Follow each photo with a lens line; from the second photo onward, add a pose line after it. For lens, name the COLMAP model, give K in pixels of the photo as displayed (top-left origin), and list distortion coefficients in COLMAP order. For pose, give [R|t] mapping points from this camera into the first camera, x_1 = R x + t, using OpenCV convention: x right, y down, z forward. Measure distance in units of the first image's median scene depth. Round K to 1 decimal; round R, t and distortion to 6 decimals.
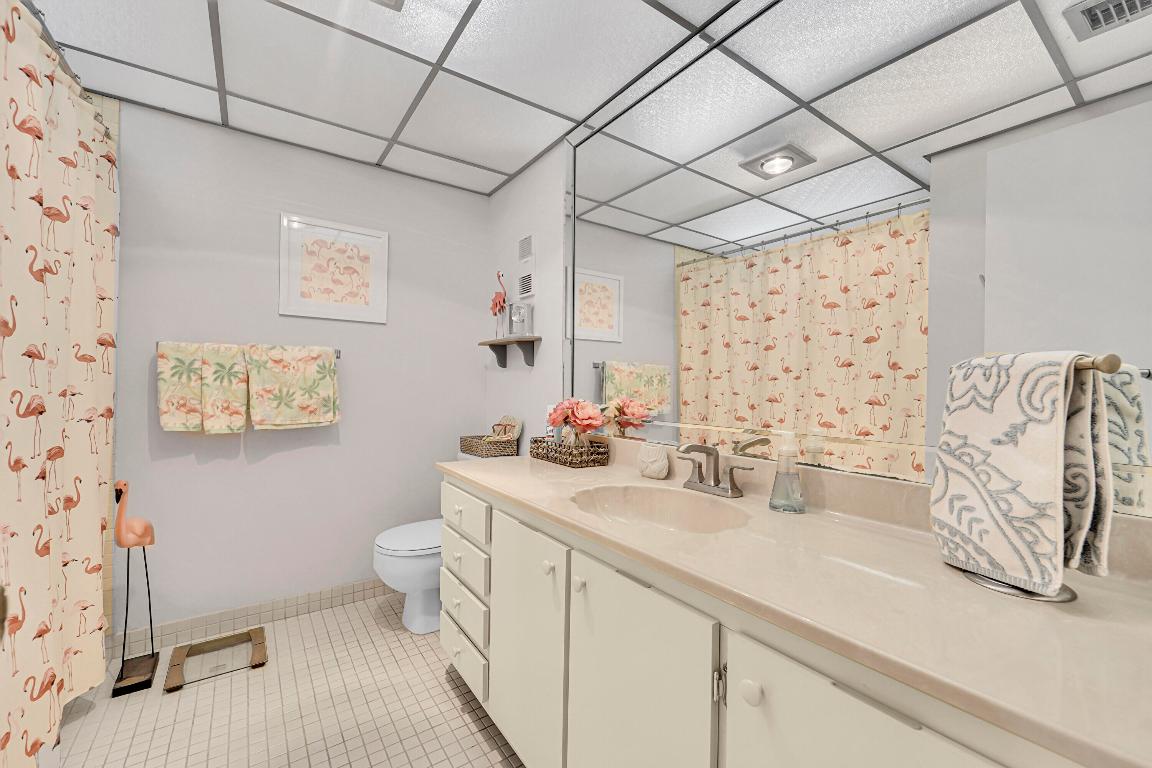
lens RADIAL K [[465.0, 0, 571.0], [0, 465.0, 387.4], [0, 0, 1]] dist [0.002457, -0.001573]
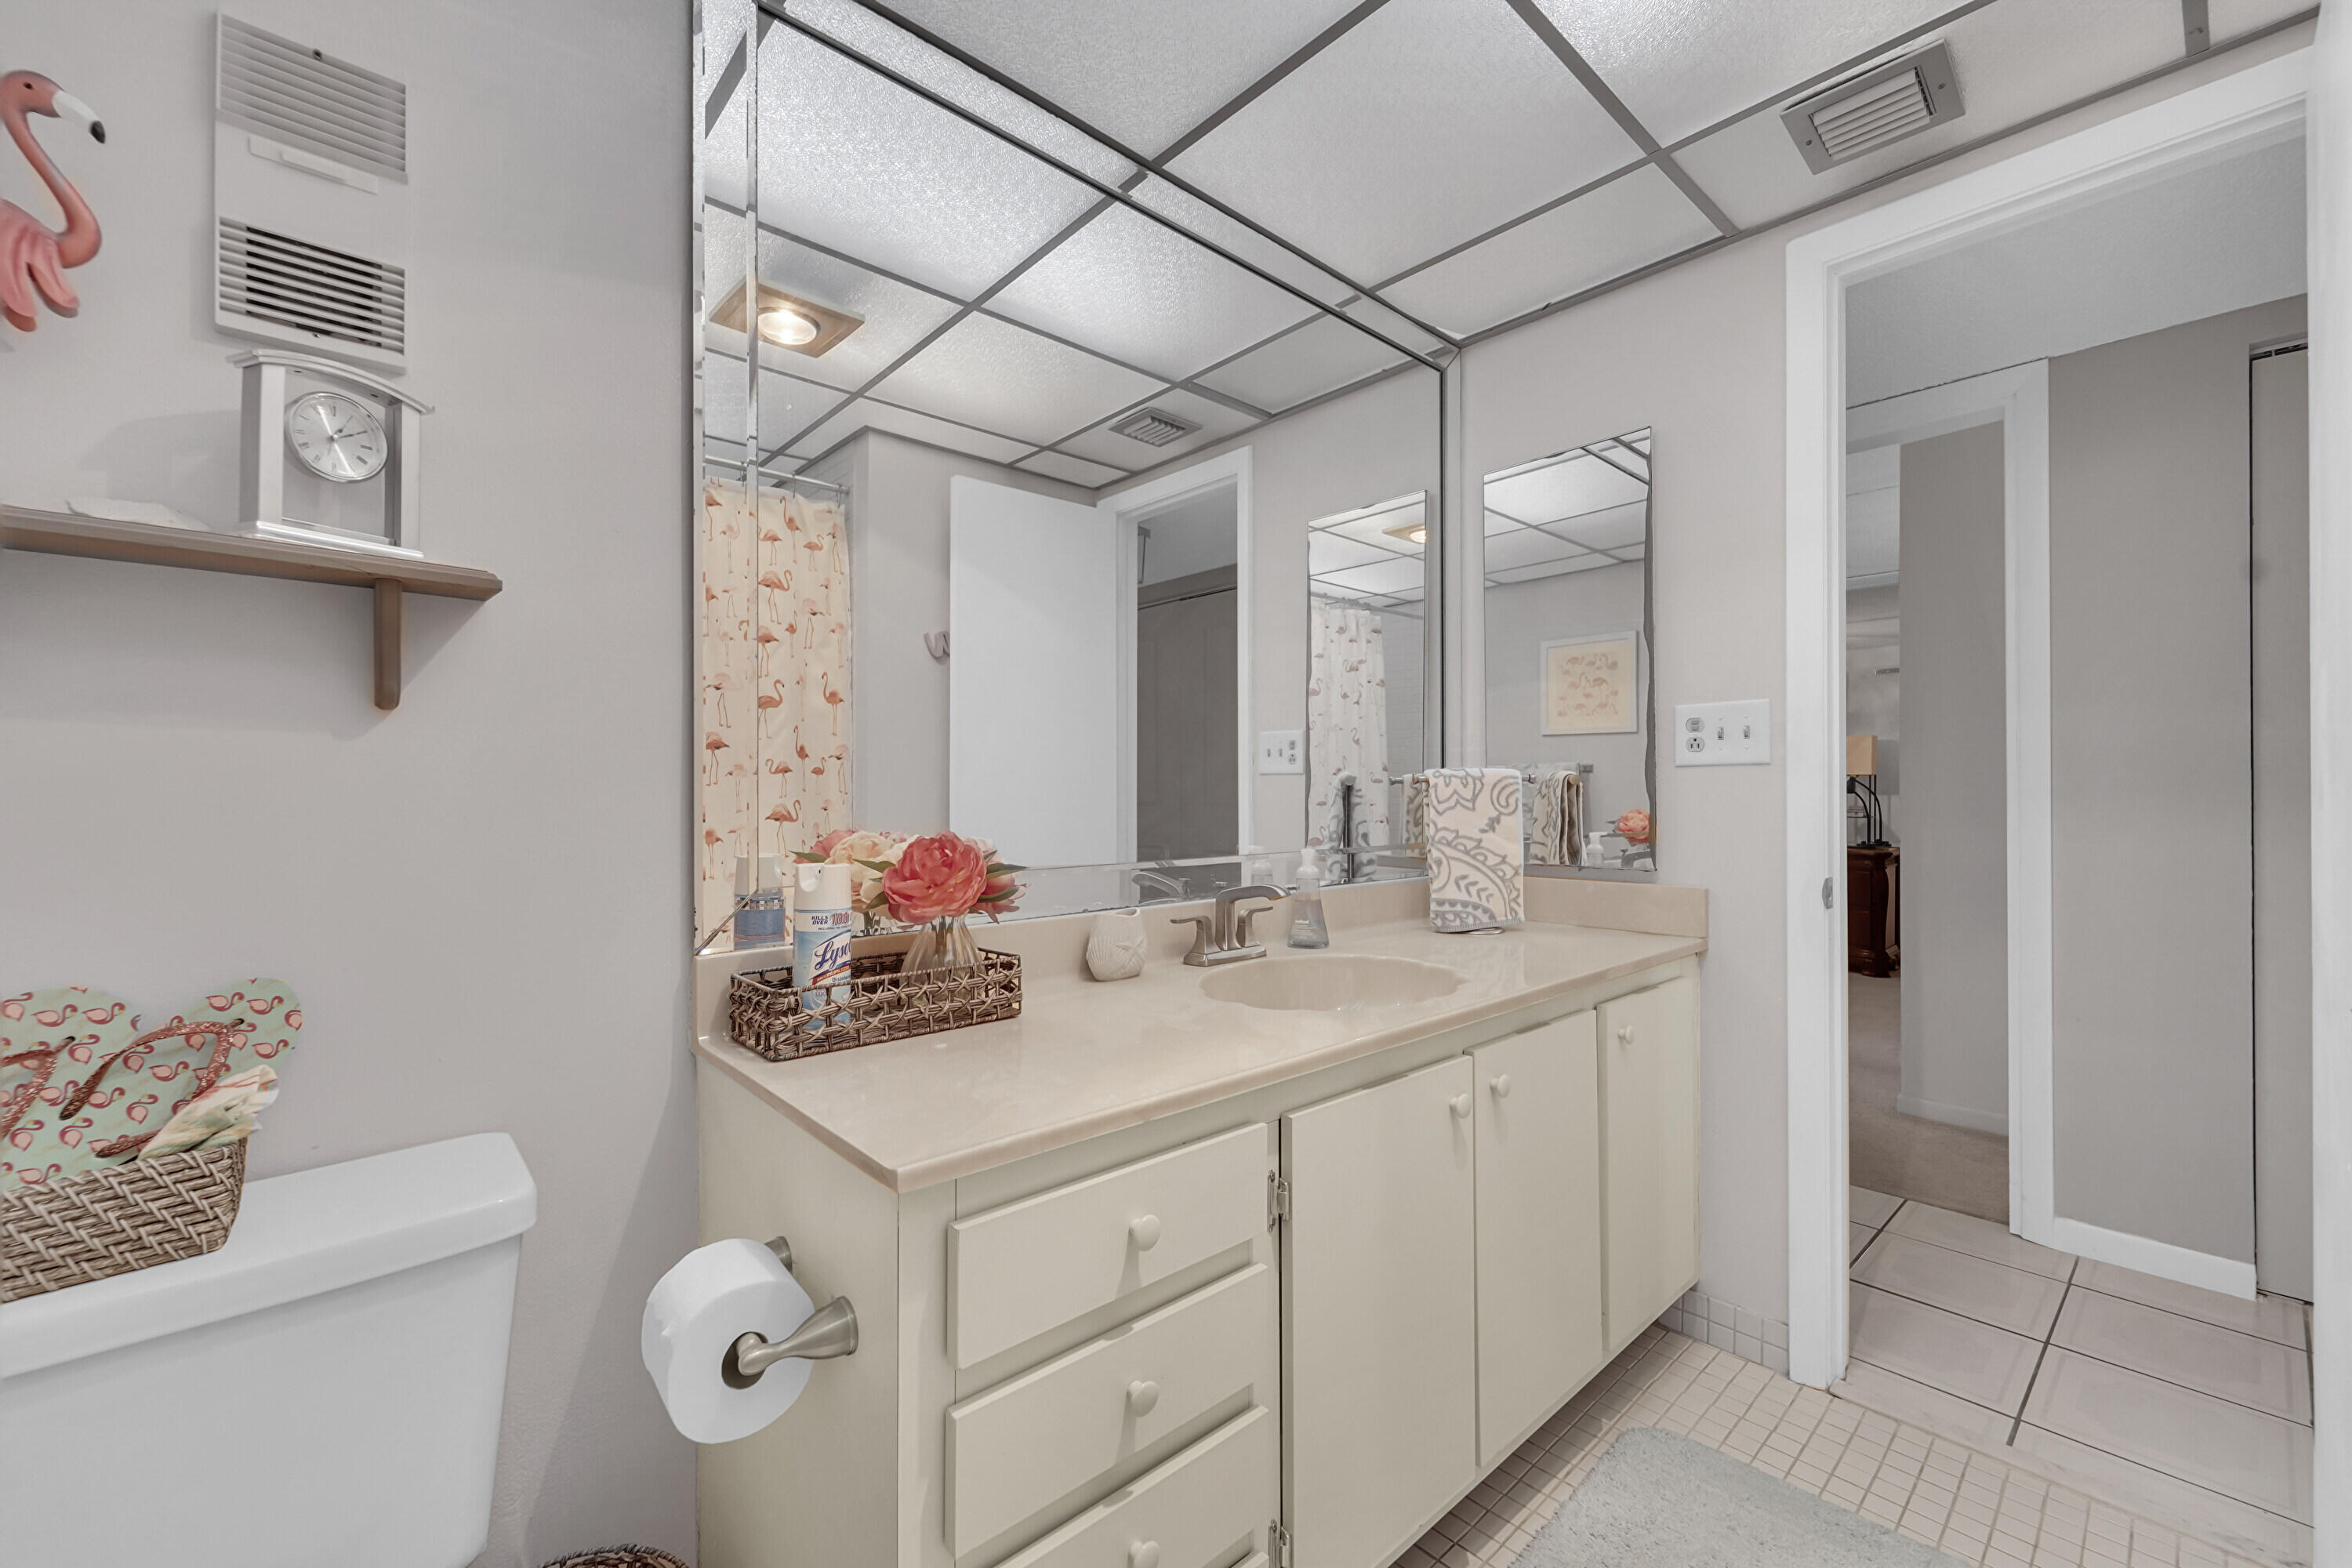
lens RADIAL K [[949.3, 0, 1175.1], [0, 949.3, 781.3], [0, 0, 1]] dist [0.002457, -0.001573]
pose [[-0.131677, -0.001087, 0.991292, -0.699091], [-0.000491, 0.999999, 0.001031, -0.013780], [-0.991293, -0.000351, -0.131677, 0.890885]]
